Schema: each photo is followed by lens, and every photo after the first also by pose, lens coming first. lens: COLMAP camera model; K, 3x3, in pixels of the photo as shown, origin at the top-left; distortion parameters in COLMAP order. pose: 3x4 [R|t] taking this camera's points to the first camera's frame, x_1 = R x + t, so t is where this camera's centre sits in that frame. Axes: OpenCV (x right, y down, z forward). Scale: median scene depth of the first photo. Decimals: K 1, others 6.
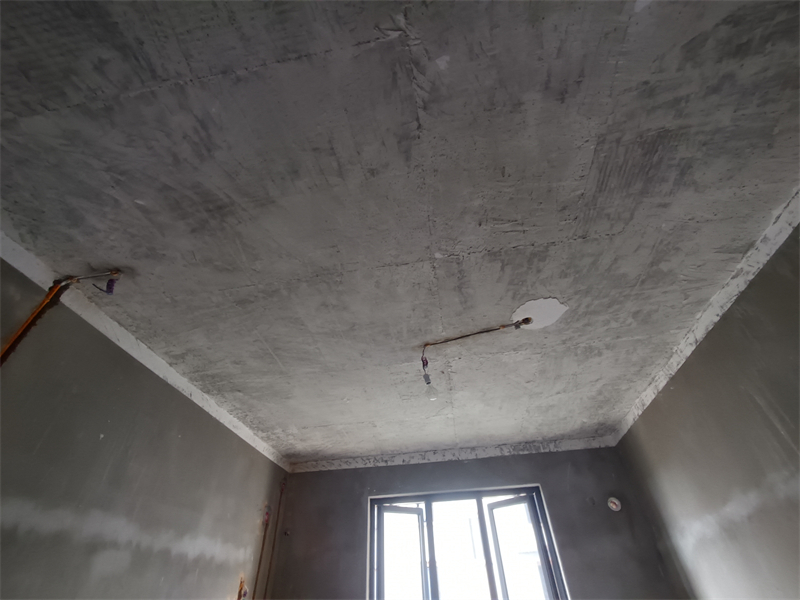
lens RADIAL K [[370.4, 0, 398.5], [0, 370.4, 303.0], [0, 0, 1]] dist [-0.003510, 0.000710]
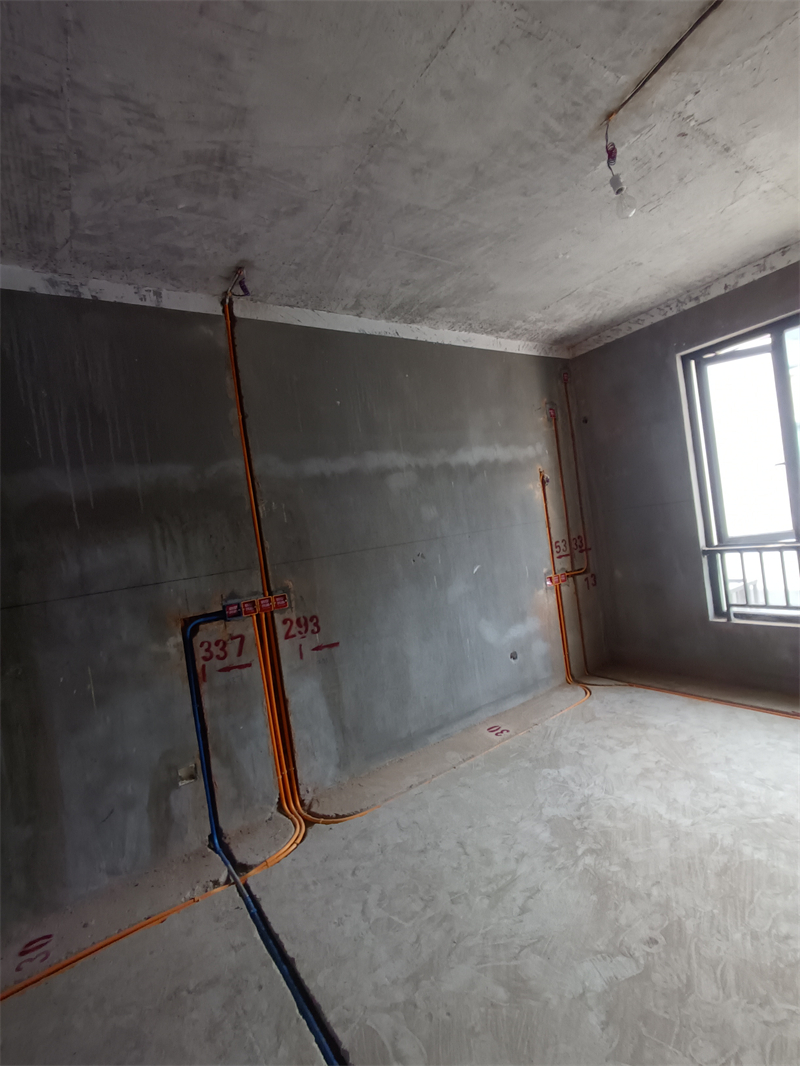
lens RADIAL K [[485.9, 0, 395.7], [0, 485.9, 539.3], [0, 0, 1]] dist [-0.002332, 0.001220]
pose [[0.682428, -0.049652, -0.729265, 0.349738], [0.554489, 0.685235, 0.472223, 0.022637], [0.476271, -0.726627, 0.495155, -0.002068]]
